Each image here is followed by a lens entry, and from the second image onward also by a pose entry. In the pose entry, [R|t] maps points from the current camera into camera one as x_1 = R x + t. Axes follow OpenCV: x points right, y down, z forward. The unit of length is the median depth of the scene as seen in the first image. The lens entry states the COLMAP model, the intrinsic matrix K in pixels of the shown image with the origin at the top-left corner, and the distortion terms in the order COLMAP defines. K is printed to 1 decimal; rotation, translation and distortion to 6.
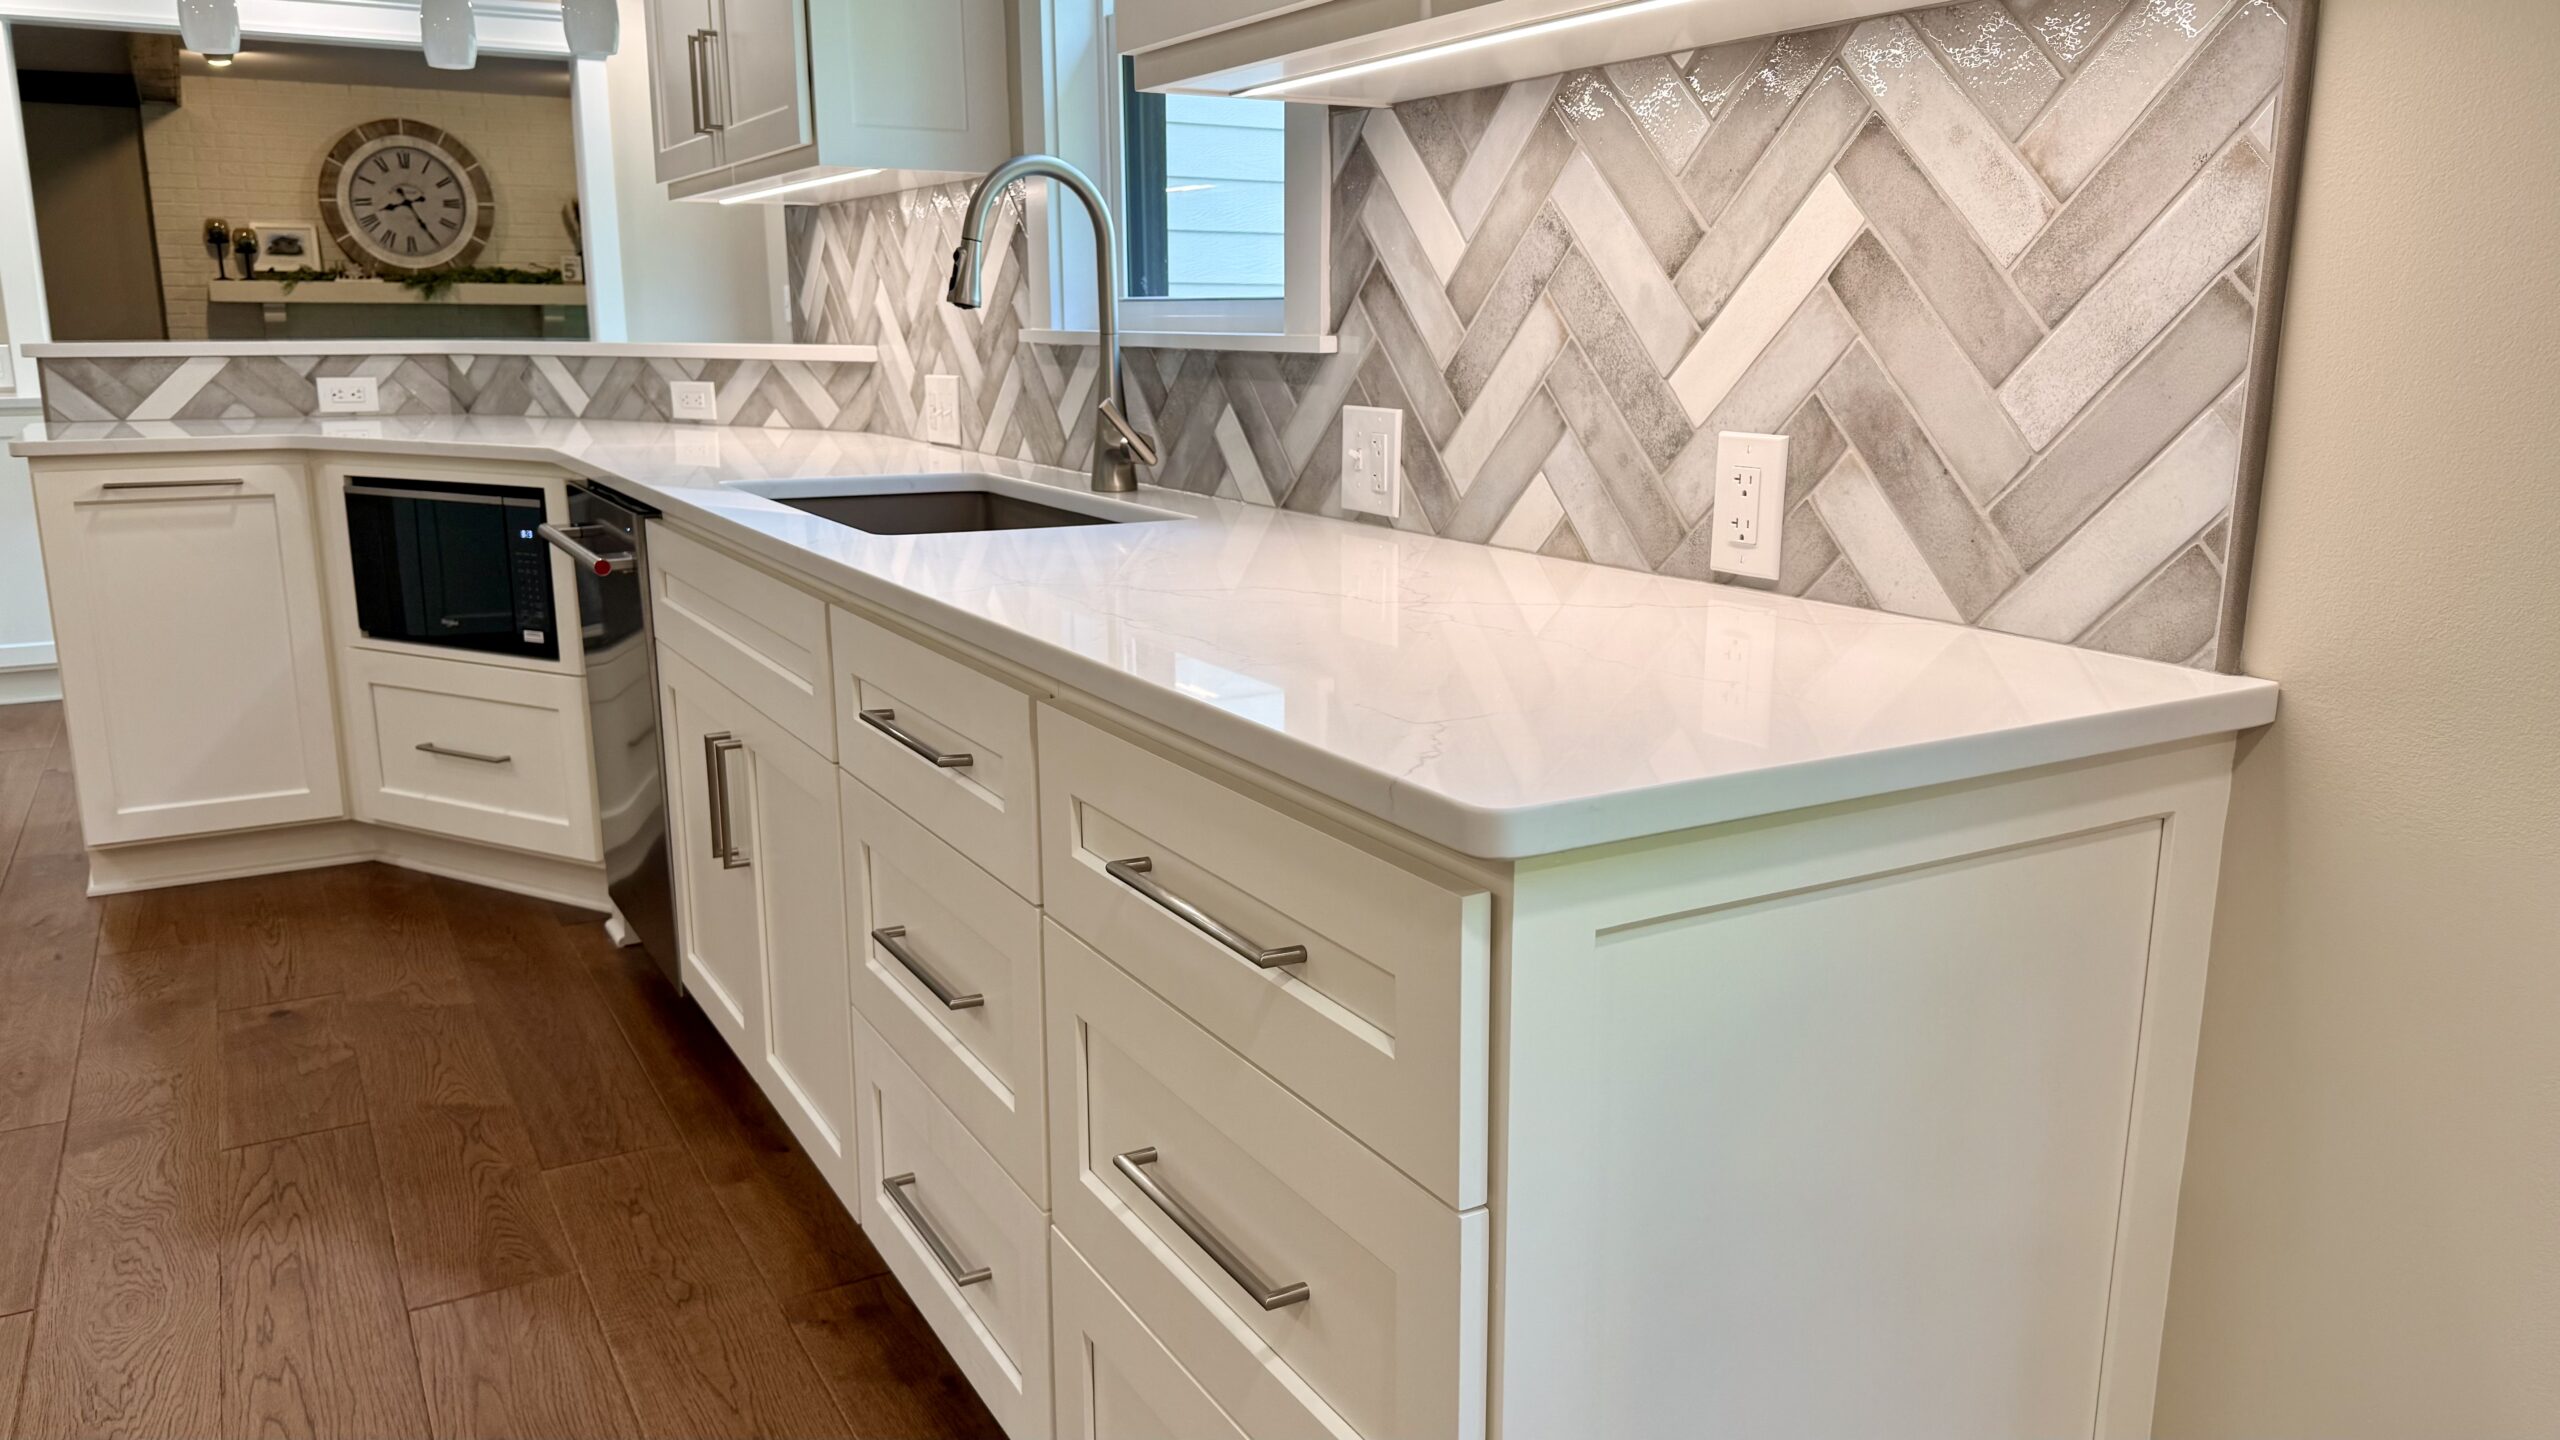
lens RADIAL K [[1802.9, 0, 1263.6], [0, 1802.9, 737.2], [0, 0, 1]] dist [0.082923, -0.112691]
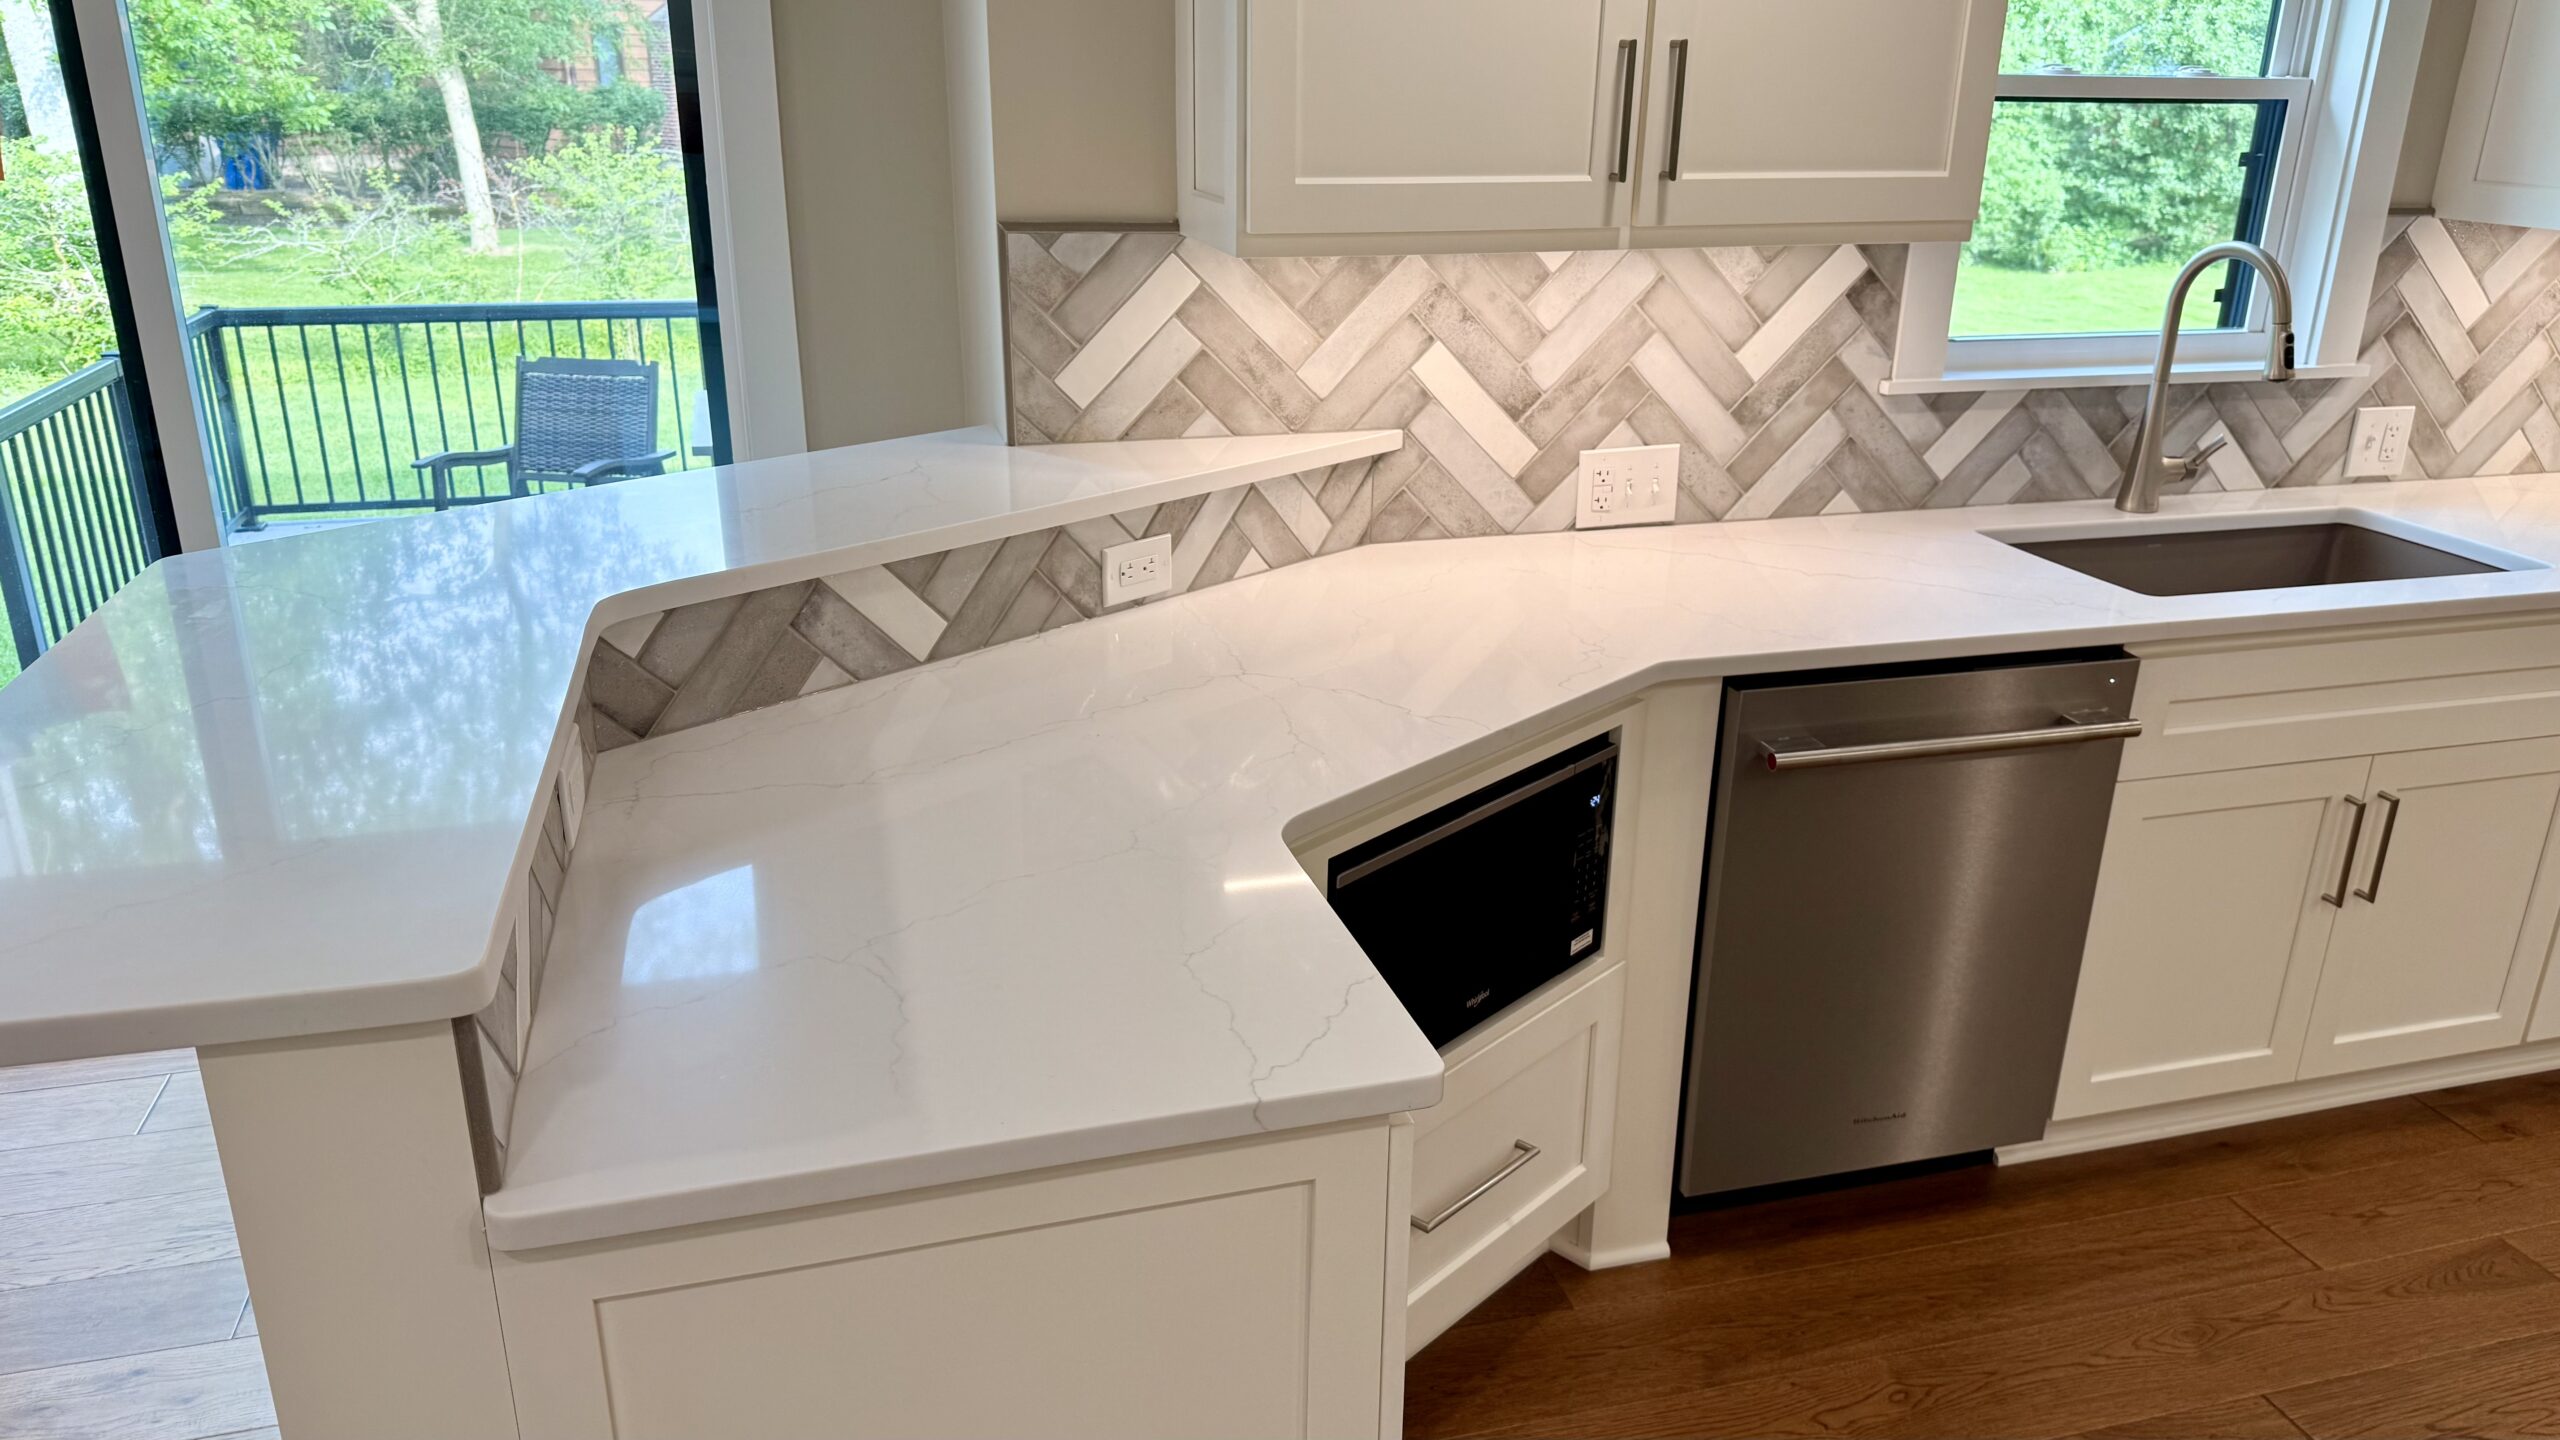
lens RADIAL K [[1802.9, 0, 1279.6], [0, 1802.9, 734.0], [0, 0, 1]] dist [0.082923, -0.112691]
pose [[0.232376, -0.335817, 0.912813, -1.444721], [0.205935, 0.934214, 0.291265, -0.494473], [-0.950575, 0.120297, 0.286246, 1.291472]]
